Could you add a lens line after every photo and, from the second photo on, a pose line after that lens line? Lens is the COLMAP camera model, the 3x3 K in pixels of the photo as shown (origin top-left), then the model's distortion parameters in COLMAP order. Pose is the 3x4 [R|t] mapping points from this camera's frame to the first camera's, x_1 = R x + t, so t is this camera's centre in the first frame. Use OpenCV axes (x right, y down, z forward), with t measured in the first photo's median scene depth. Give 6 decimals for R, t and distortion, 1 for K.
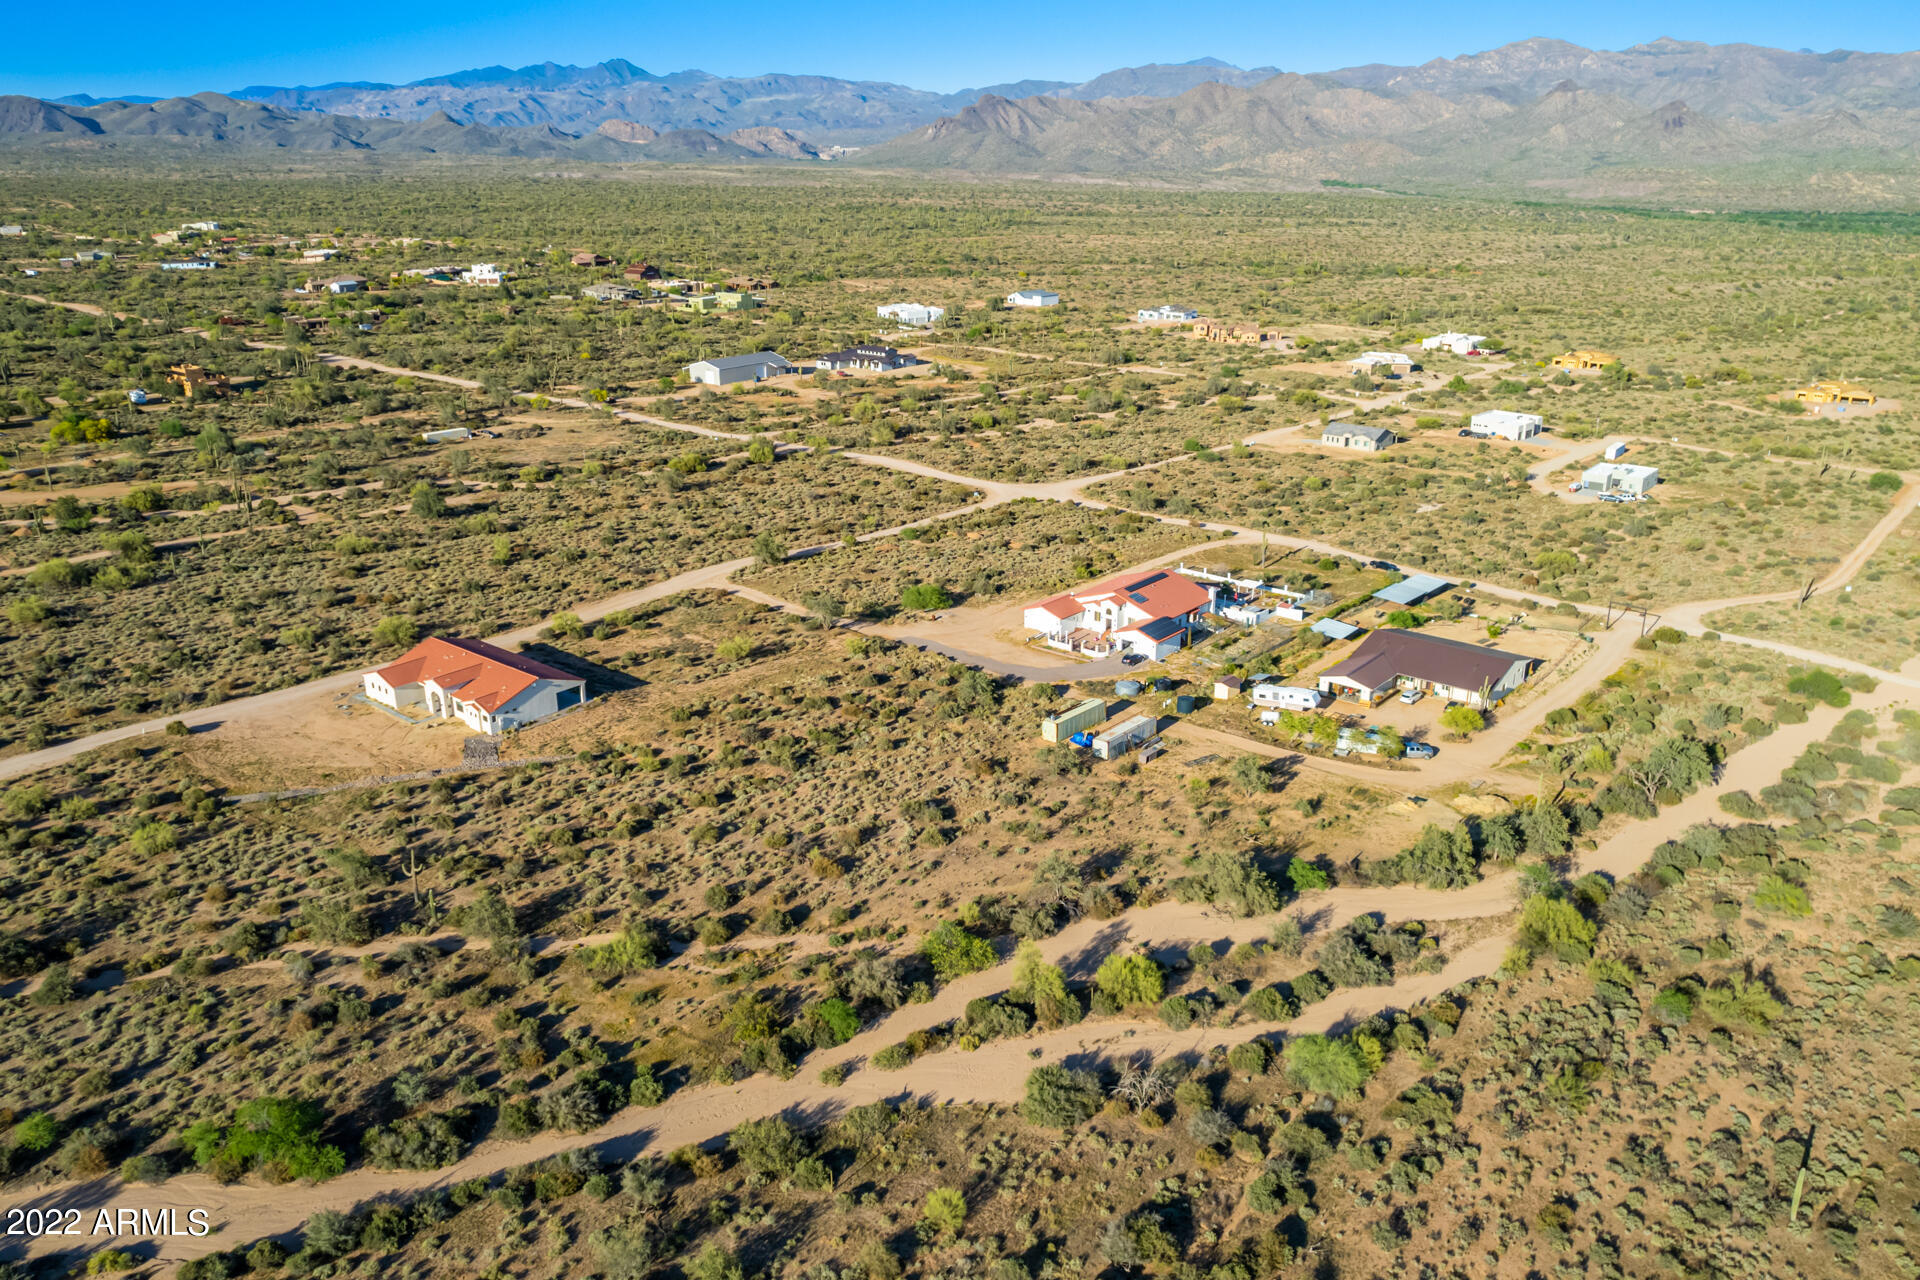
lens RADIAL K [[1453.4, 0, 965.3], [0, 1453.4, 634.8], [0, 0, 1]] dist [-0.070448, 0.056699]
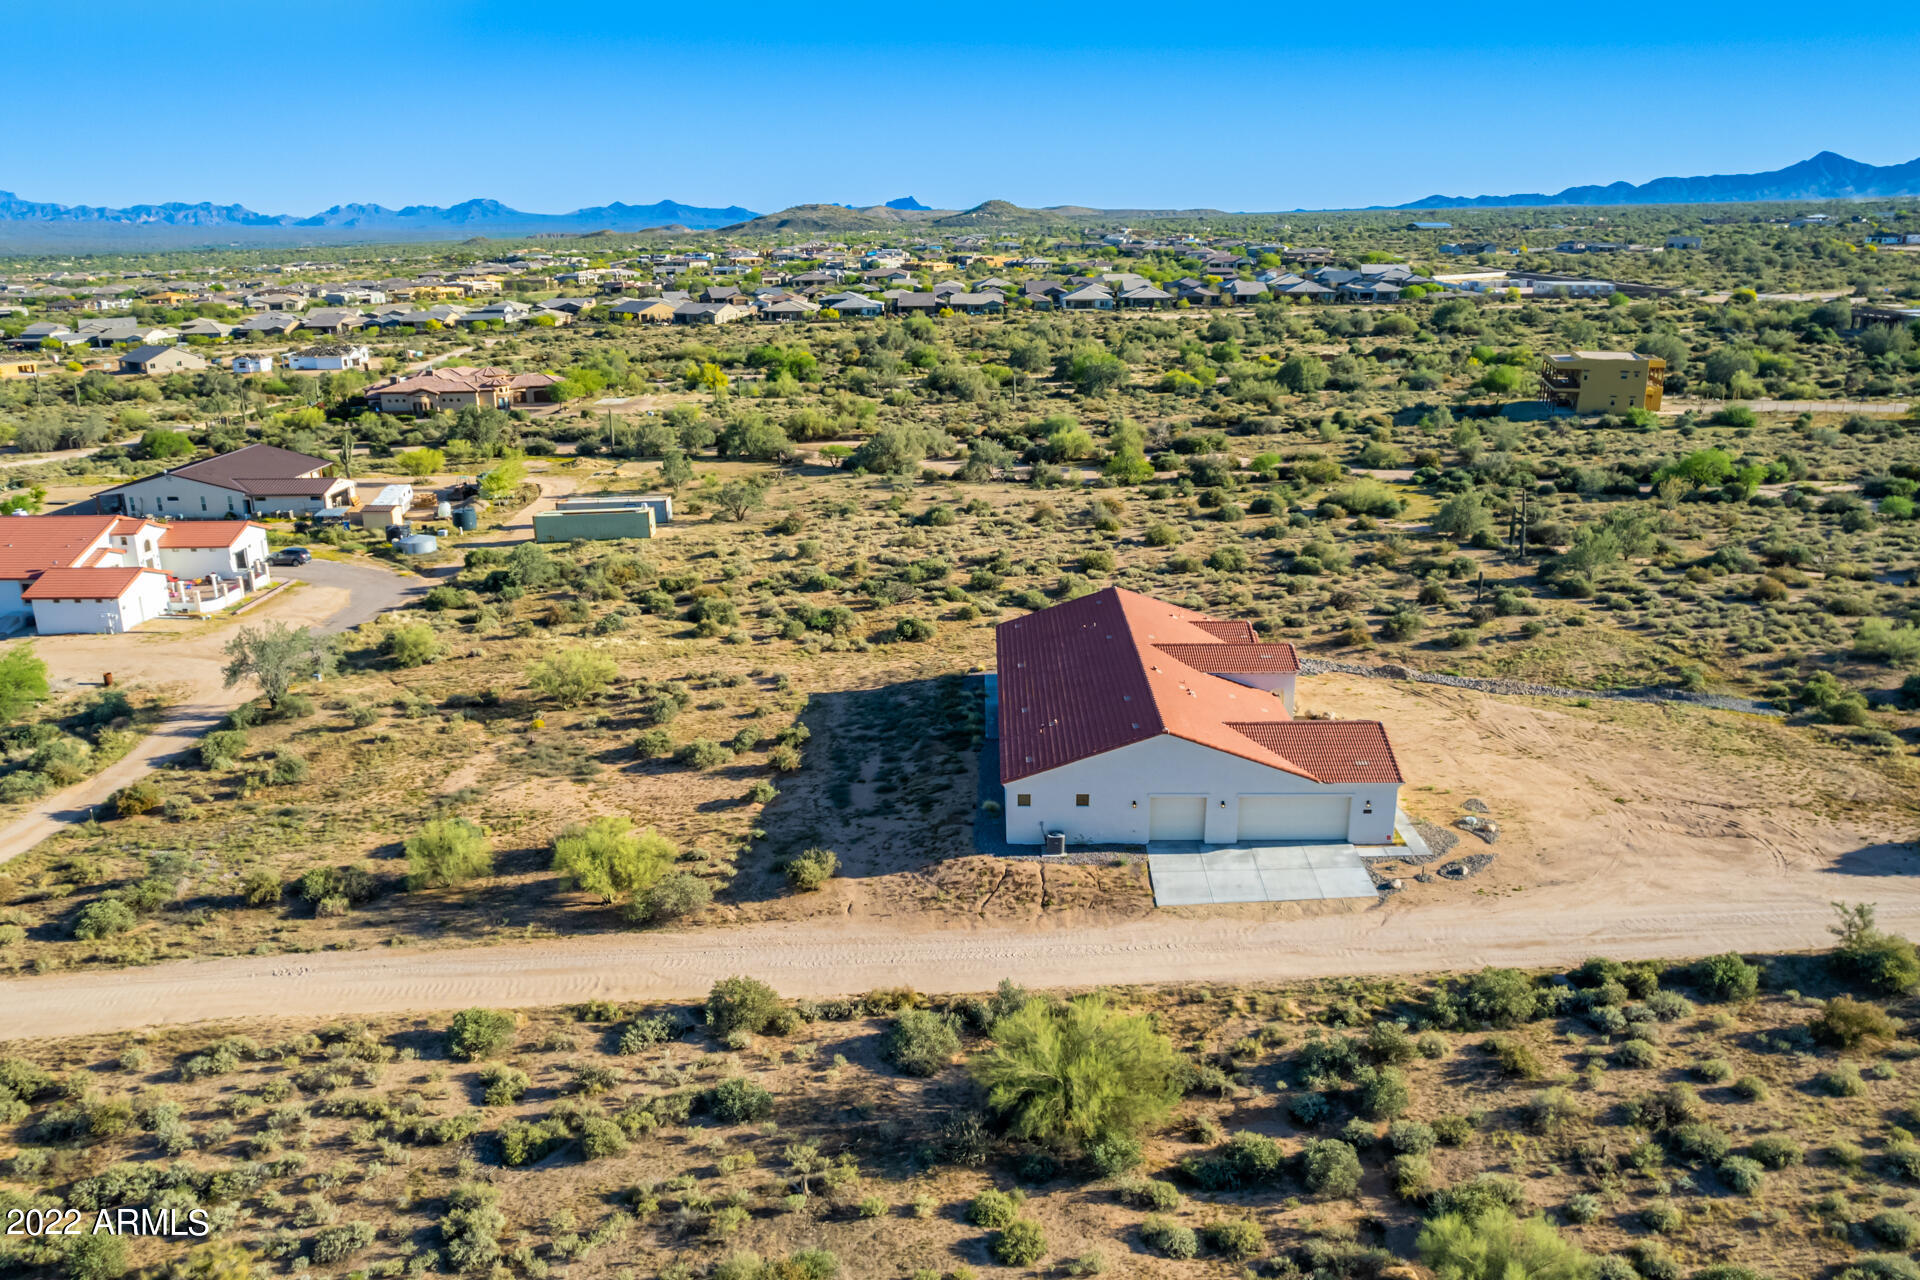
lens RADIAL K [[1453.4, 0, 962.8], [0, 1453.4, 642.5], [0, 0, 1]] dist [-0.070448, 0.056699]
pose [[-0.623069, -0.216990, 0.751466, -0.732284], [0.265870, 0.844787, 0.464380, -0.221019], [-0.735594, 0.489132, -0.468669, 1.487536]]
